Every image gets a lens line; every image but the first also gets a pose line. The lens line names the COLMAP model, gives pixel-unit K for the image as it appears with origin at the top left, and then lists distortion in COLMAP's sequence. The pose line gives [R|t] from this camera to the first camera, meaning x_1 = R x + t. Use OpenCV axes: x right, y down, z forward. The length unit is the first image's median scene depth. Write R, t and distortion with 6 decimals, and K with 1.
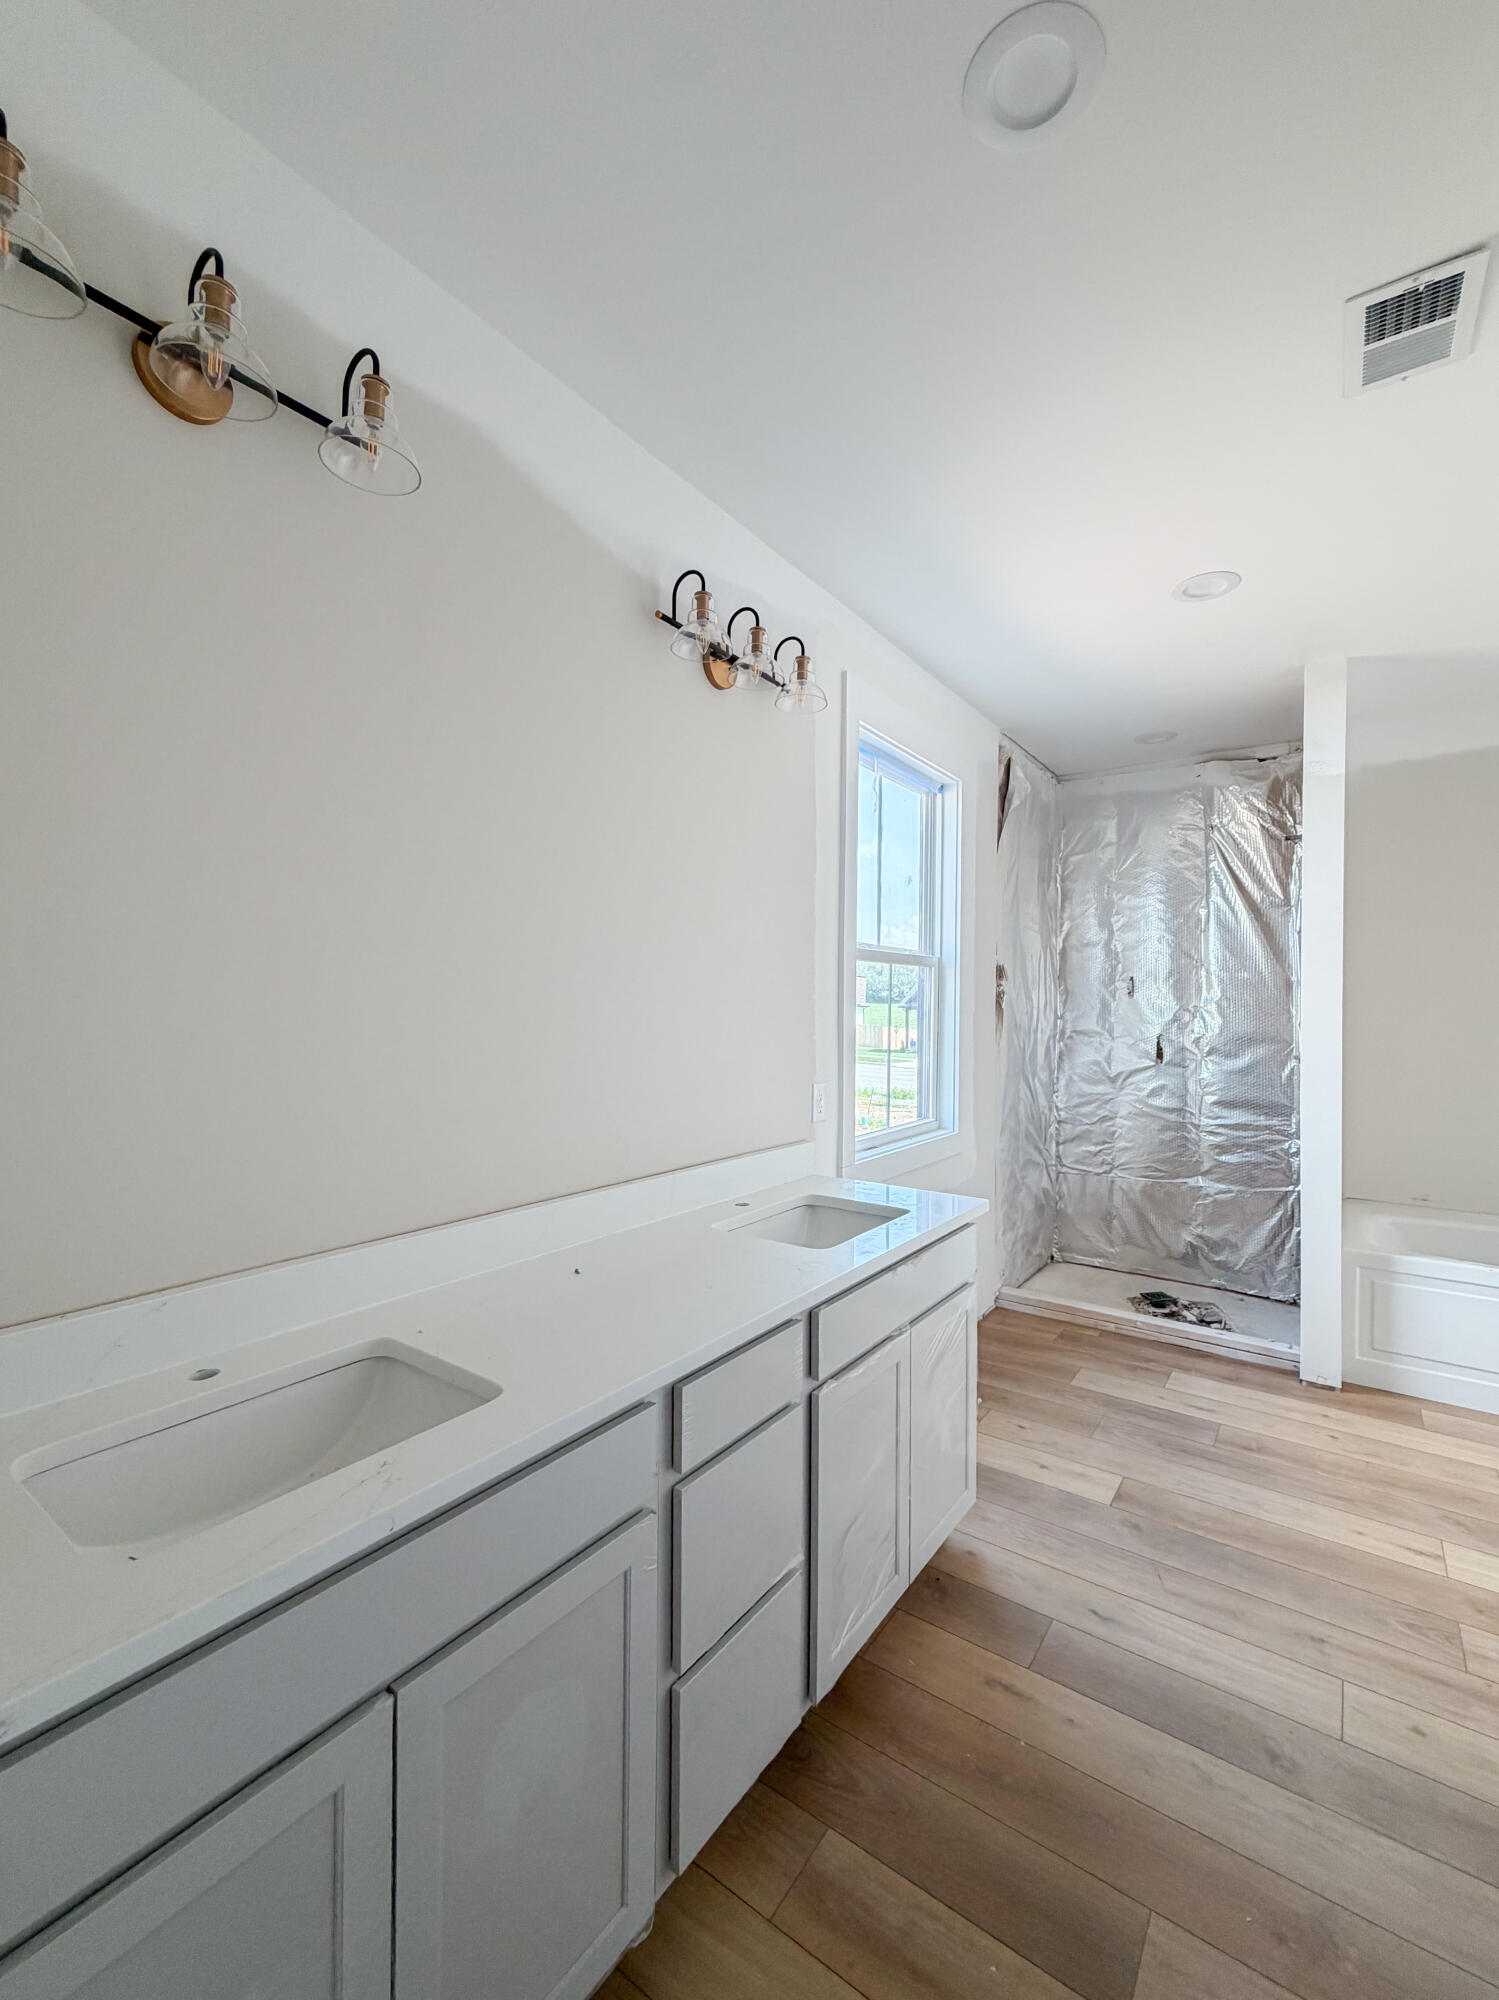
lens RADIAL K [[812.4, 0, 710.5], [0, 812.4, 1000.6], [0, 0, 1]] dist [-0.003495, 0.000815]
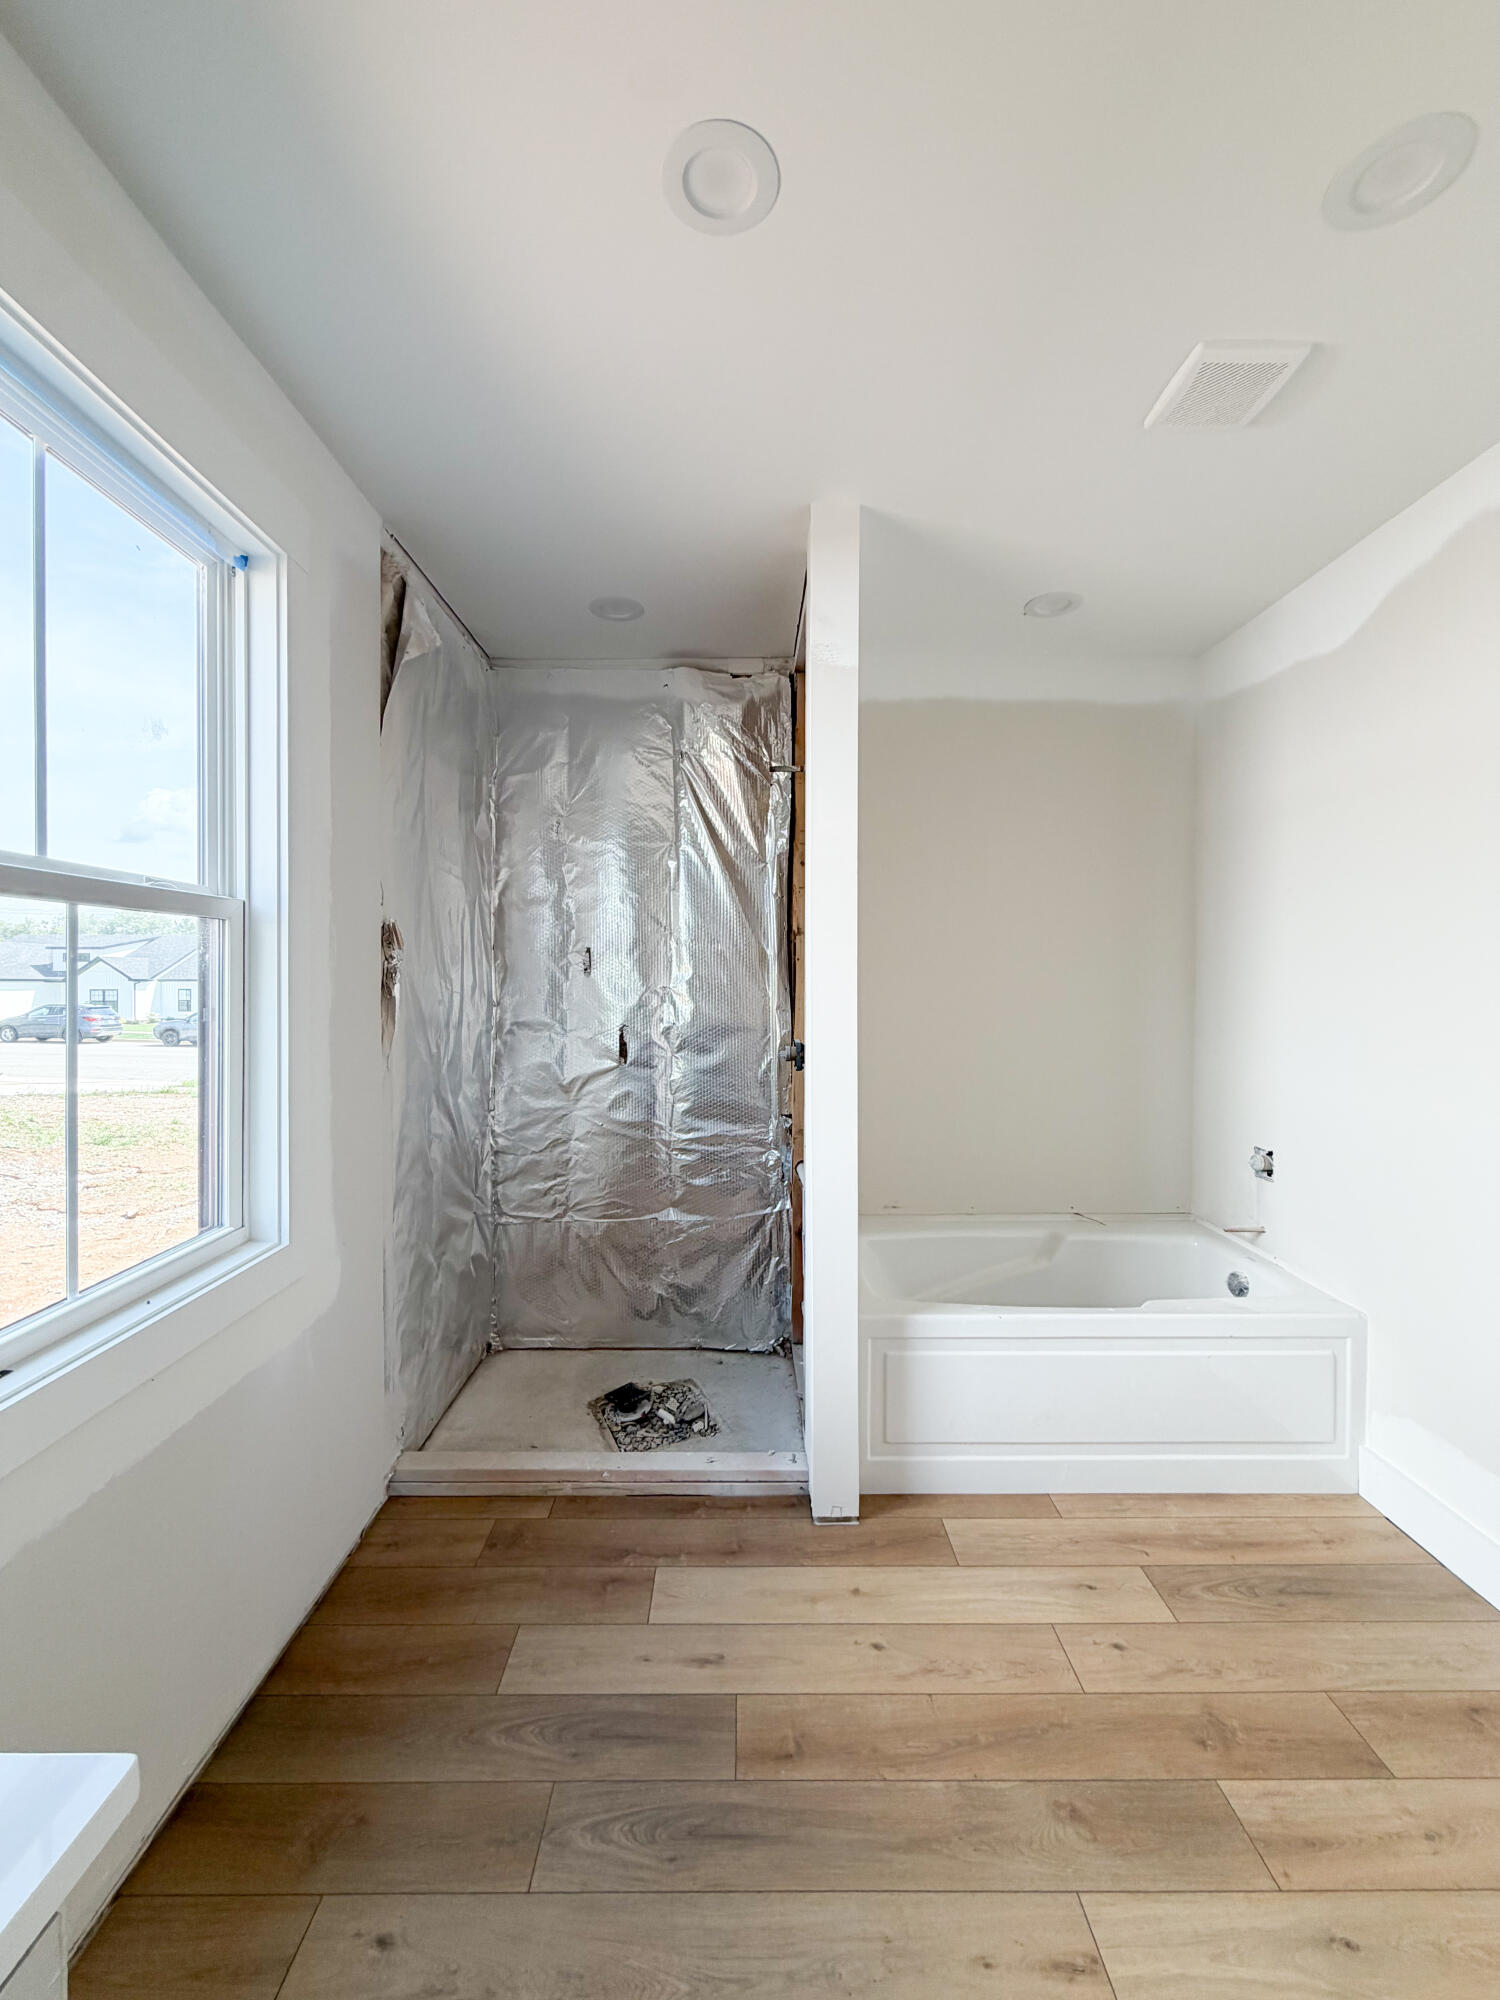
lens RADIAL K [[812.4, 0, 752.9], [0, 812.4, 991.7], [0, 0, 1]] dist [-0.003495, 0.000815]
pose [[0.774385, -0.018420, 0.632446, 0.181671], [0.003639, 0.999689, 0.024660, -0.007432], [-0.632704, -0.016795, 0.774211, 0.361822]]
